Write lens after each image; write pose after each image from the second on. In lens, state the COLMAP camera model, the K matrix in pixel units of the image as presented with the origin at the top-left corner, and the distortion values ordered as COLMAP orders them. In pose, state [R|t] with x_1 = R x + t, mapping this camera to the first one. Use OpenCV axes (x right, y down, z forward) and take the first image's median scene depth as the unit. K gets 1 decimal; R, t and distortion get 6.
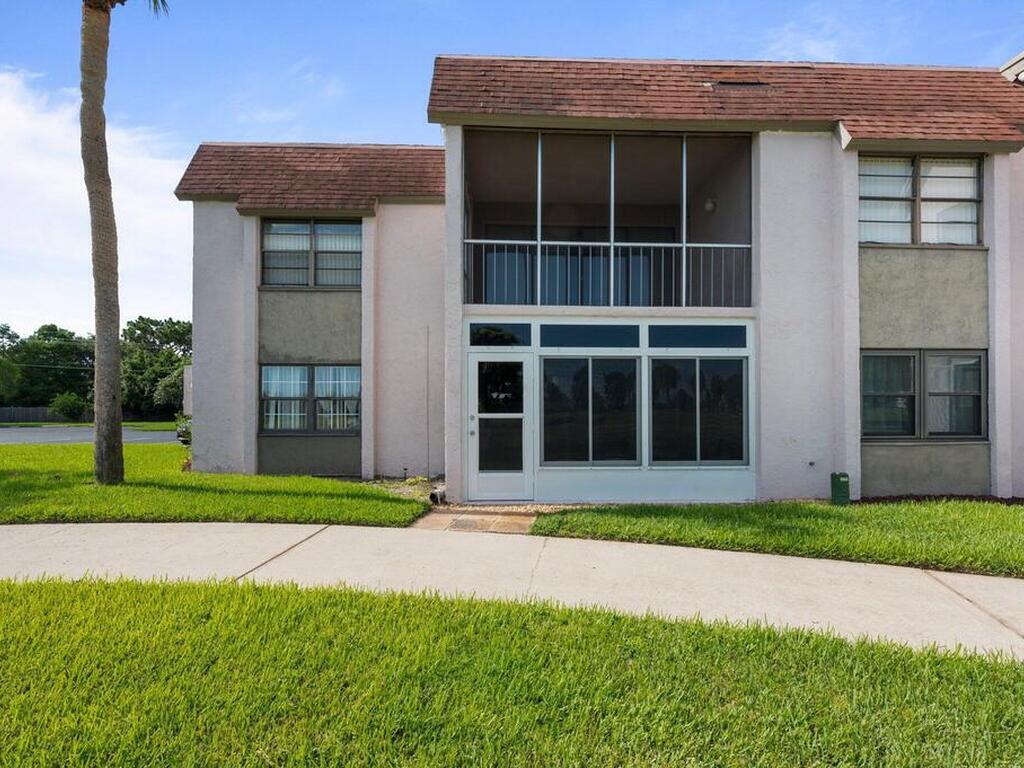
lens RADIAL K [[475.8, 0, 512.1], [0, 475.8, 407.9], [0, 0, 1]] dist [-0.001475, -0.000089]
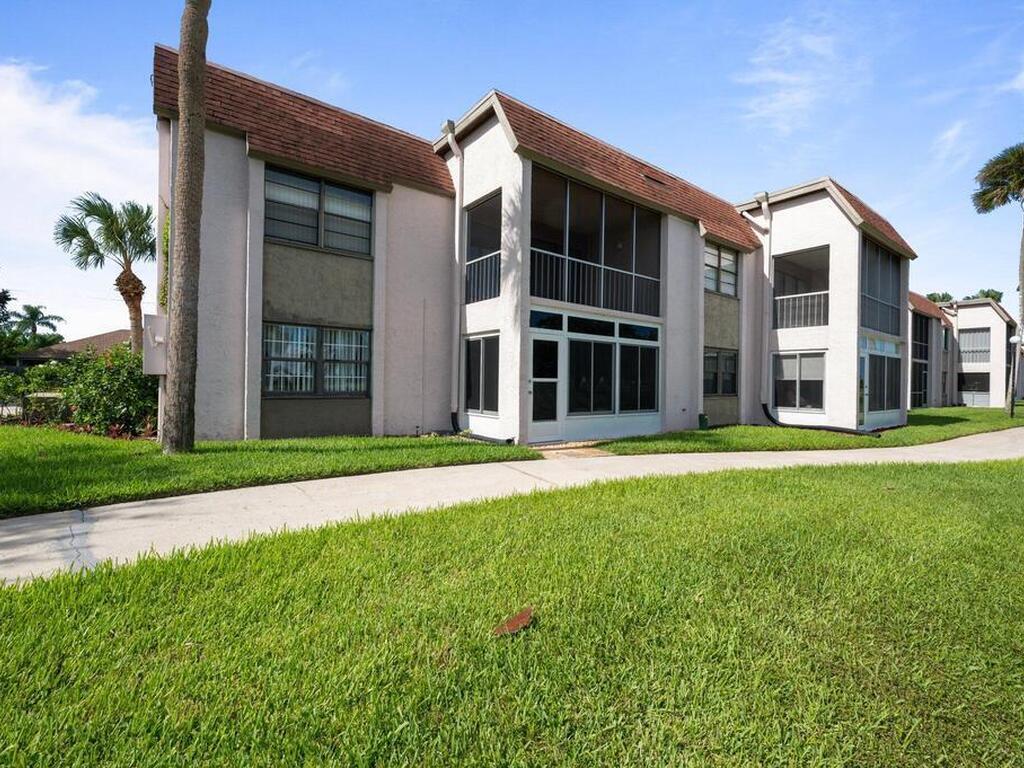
lens RADIAL K [[461.1, 0, 523.6], [0, 461.1, 381.8], [0, 0, 1]] dist [-0.000849, 0.000256]
pose [[0.810799, 0.012803, 0.585184, -0.833727], [-0.018449, 0.999823, 0.003688, 0.017556], [-0.585033, -0.013786, 0.810892, -0.037830]]
